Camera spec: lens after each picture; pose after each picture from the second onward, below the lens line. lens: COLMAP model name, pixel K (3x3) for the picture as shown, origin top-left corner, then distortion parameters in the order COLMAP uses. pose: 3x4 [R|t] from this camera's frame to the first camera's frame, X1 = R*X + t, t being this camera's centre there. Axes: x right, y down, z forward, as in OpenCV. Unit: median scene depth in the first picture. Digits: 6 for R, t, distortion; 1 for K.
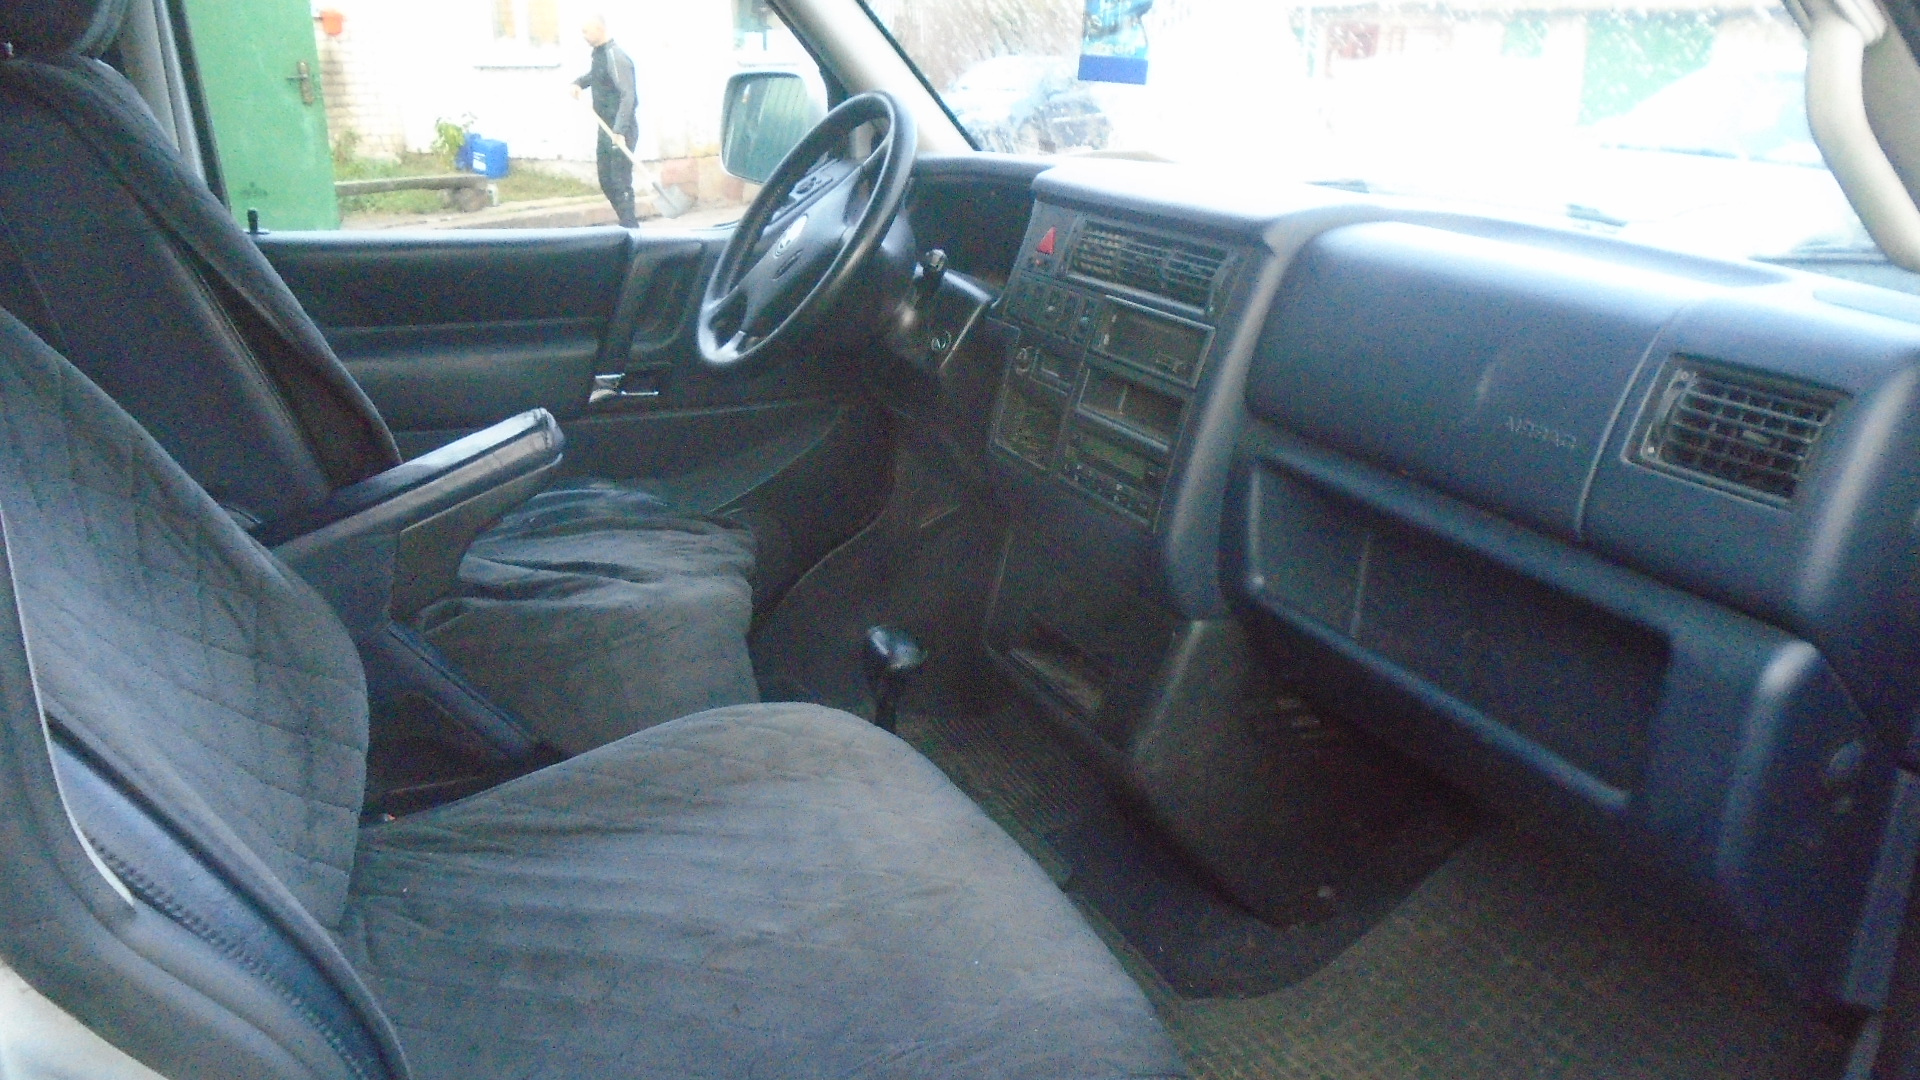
lens RADIAL K [[1673.8, 0, 960.0], [0, 1673.8, 540.0], [0, 0, 1]] dist [-0.006942, 0.000242]
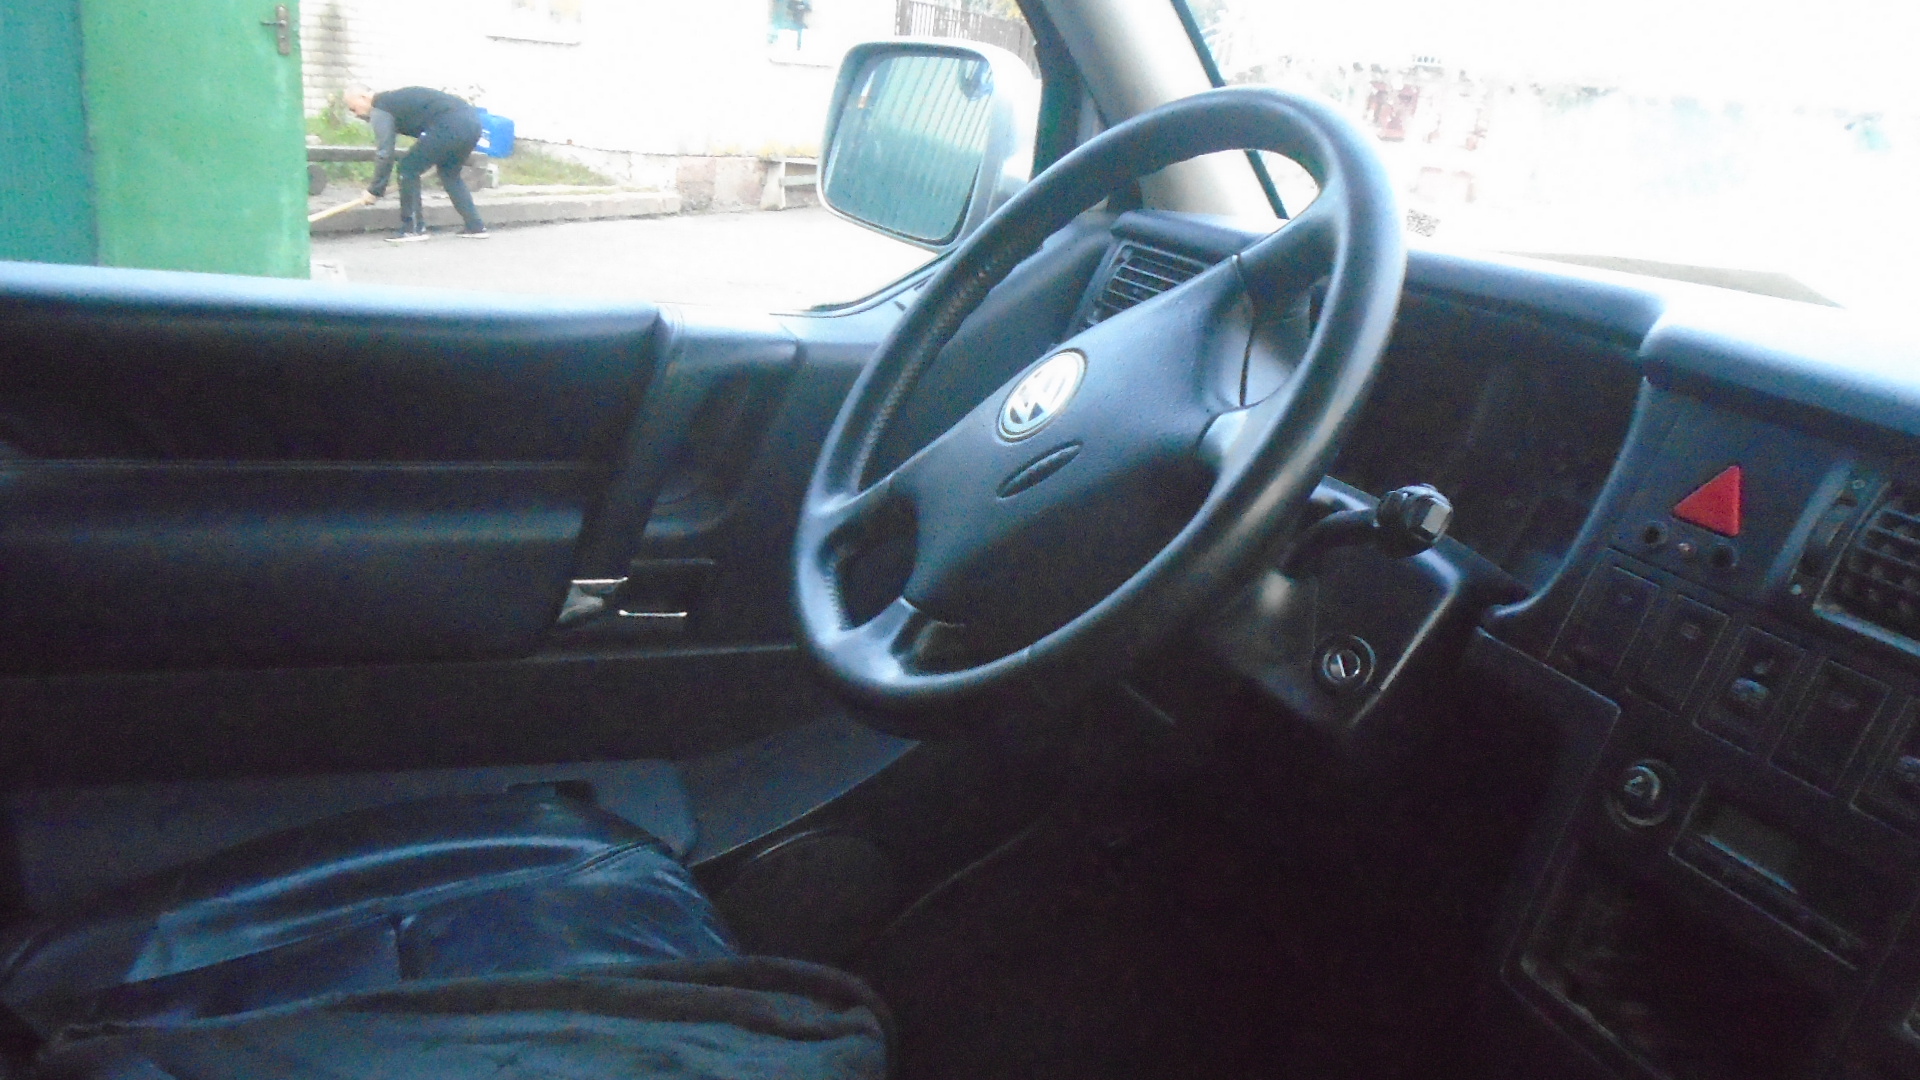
lens RADIAL K [[1673.8, 0, 960.0], [0, 1673.8, 540.0], [0, 0, 1]] dist [-0.006942, 0.000242]
pose [[0.995536, 0.093341, 0.013994, -0.090929], [-0.093168, 0.995571, -0.012562, -0.100167], [-0.015105, 0.011202, 0.999823, 0.407988]]
